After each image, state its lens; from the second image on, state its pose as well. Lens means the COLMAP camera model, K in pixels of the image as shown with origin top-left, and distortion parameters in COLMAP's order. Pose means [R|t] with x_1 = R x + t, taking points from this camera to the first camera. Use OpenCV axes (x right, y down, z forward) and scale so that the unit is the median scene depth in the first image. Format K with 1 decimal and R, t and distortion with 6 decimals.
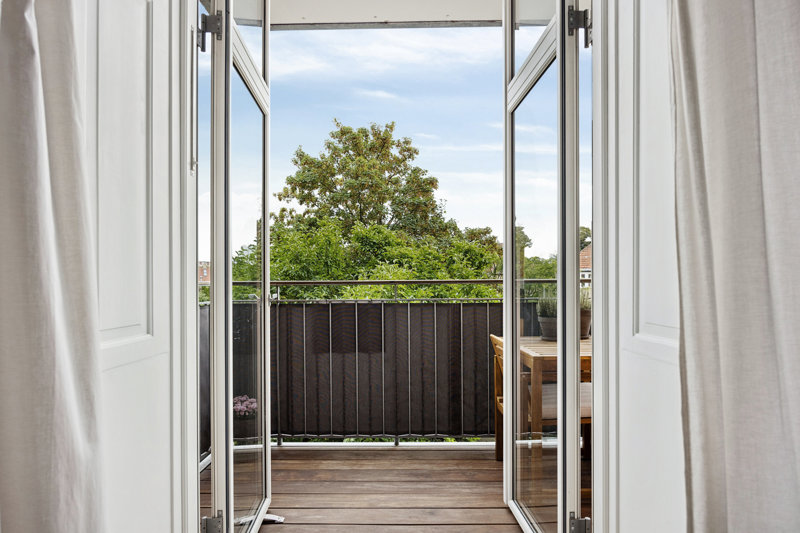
lens RADIAL K [[402.6, 0, 400.0], [0, 402.6, 266.5], [0, 0, 1]] dist [-0.005383, -0.000744]
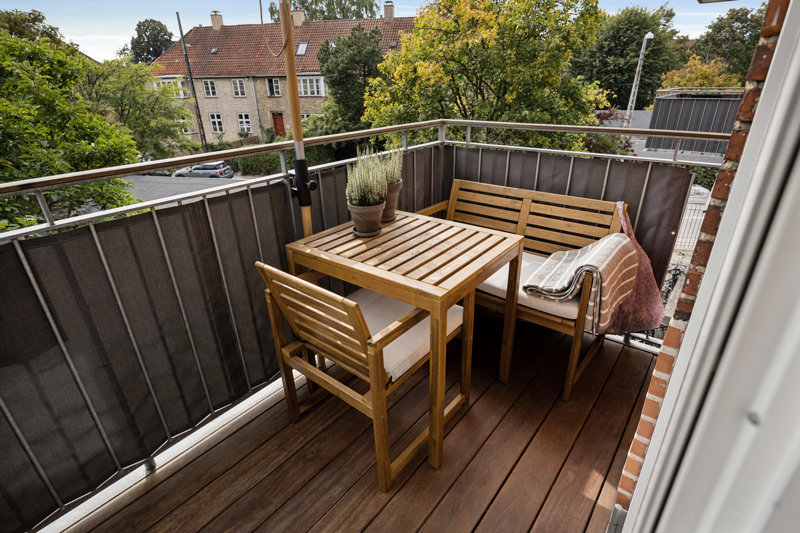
lens RADIAL K [[402.6, 0, 400.0], [0, 402.6, 266.5], [0, 0, 1]] dist [-0.005383, -0.000744]
pose [[0.628204, -0.336418, 0.701557, -0.024423], [-0.002957, 0.900649, 0.434536, -0.017265], [-0.778043, -0.275052, 0.564797, 0.128973]]
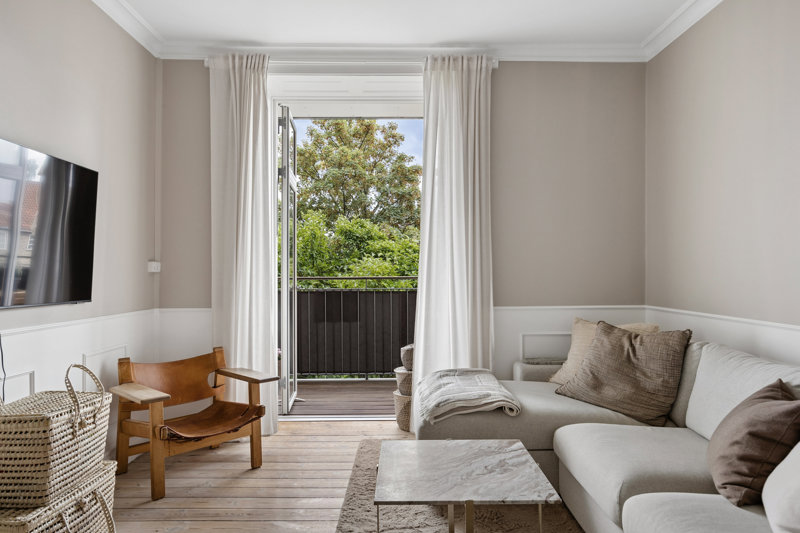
lens RADIAL K [[515.7, 0, 400.0], [0, 515.7, 266.5], [0, 0, 1]] dist [-0.004963, -0.002186]
pose [[0.999944, 0.001353, 0.010473, 0.025202], [-0.001686, 0.999491, 0.031849, -0.018034], [-0.010424, -0.031865, 0.999438, -0.259379]]
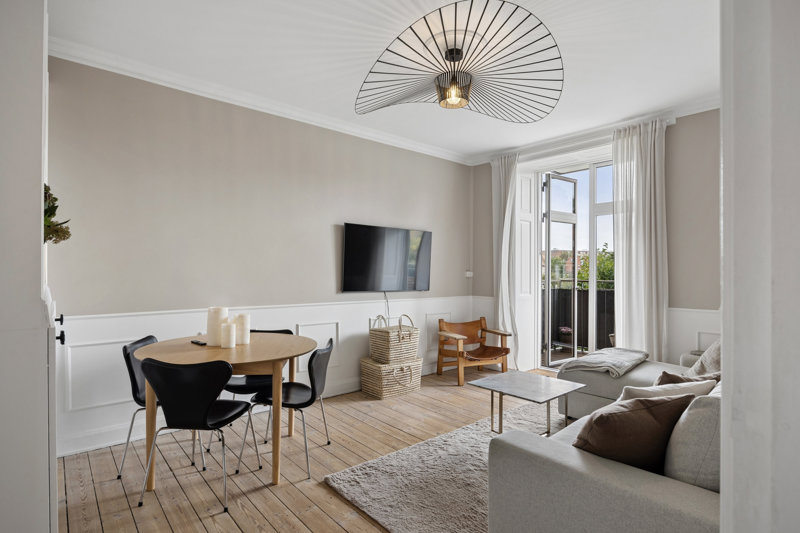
lens RADIAL K [[402.6, 0, 400.0], [0, 402.6, 266.5], [0, 0, 1]] dist [-0.005383, -0.000744]
pose [[0.660791, -0.000844, -0.750569, 0.188714], [0.024150, 0.999506, 0.020137, -0.028581], [0.750181, -0.031433, 0.660485, -0.320305]]
